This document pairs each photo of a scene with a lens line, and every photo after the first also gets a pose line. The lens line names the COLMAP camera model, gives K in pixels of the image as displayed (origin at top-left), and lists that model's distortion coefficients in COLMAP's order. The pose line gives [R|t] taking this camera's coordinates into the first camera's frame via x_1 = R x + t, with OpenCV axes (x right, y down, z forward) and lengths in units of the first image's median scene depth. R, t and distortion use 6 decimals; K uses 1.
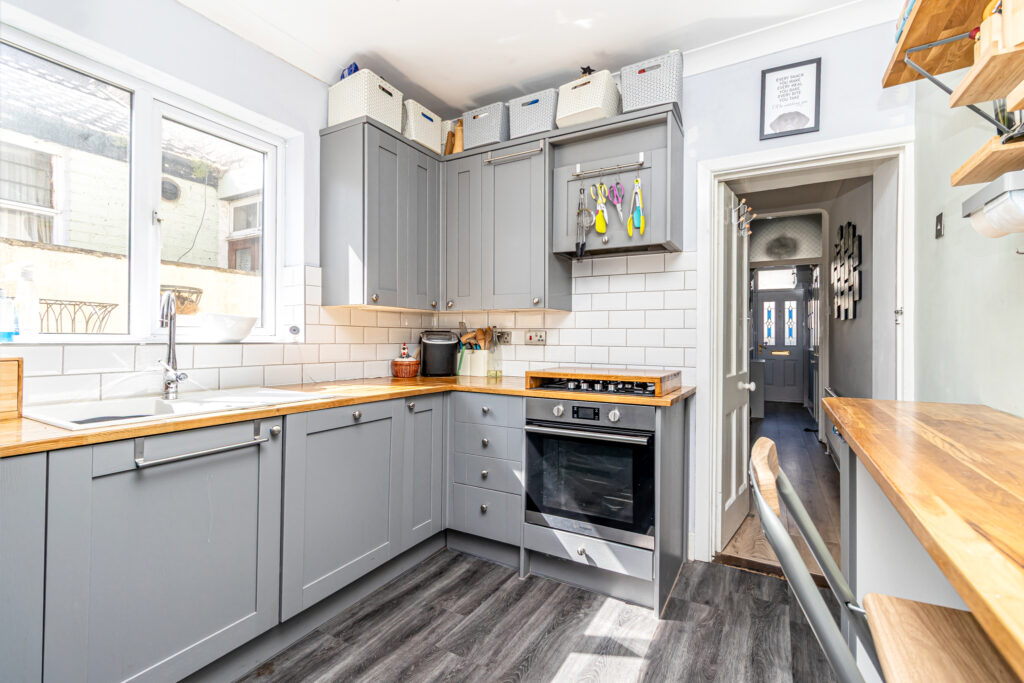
lens RADIAL K [[467.1, 0, 507.9], [0, 467.1, 337.0], [0, 0, 1]] dist [-0.003230, -0.000371]
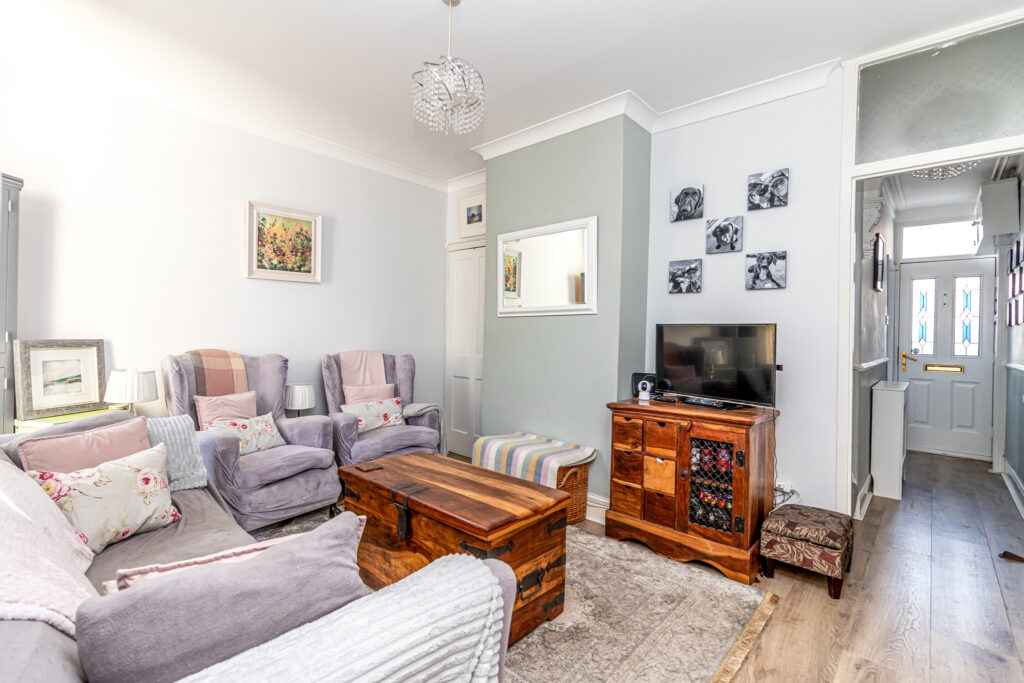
lens RADIAL K [[467.1, 0, 514.9], [0, 467.1, 336.5], [0, 0, 1]] dist [-0.003230, -0.000371]
pose [[0.974721, 0.020644, -0.222470, 0.200395], [-0.022020, 0.999751, -0.003703, 0.008381], [0.222338, 0.008508, 0.974933, 0.332712]]
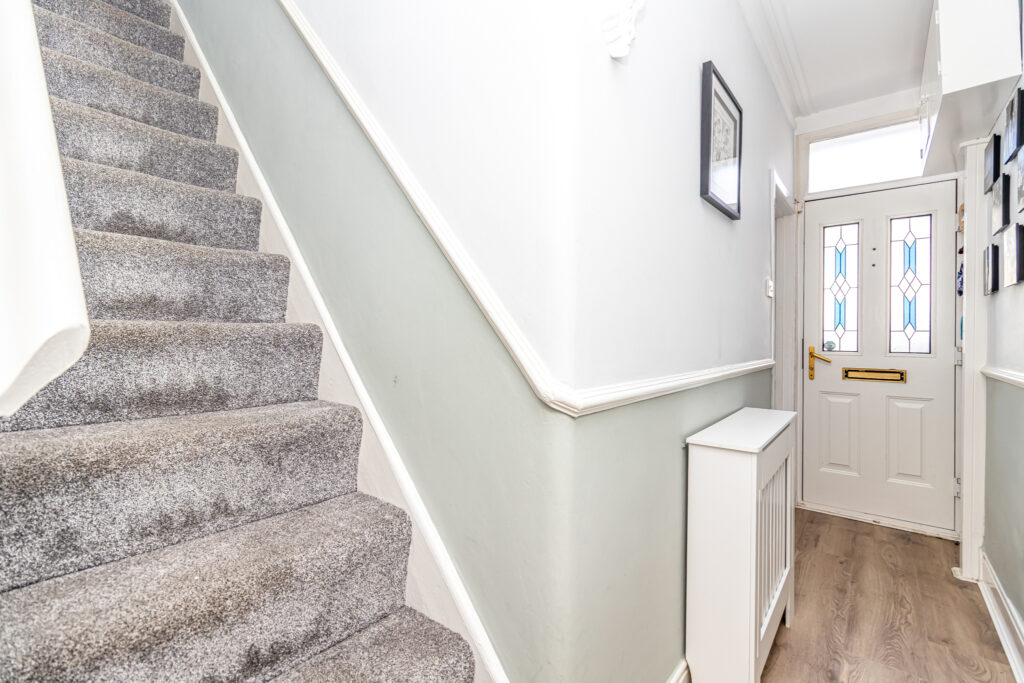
lens RADIAL K [[467.1, 0, 511.9], [0, 467.1, 344.7], [0, 0, 1]] dist [-0.003230, -0.000371]
pose [[0.987823, 0.004505, -0.155518, 0.376651], [-0.004134, 0.999988, 0.002706, 0.012440], [0.155528, -0.002030, 0.987829, 0.626790]]
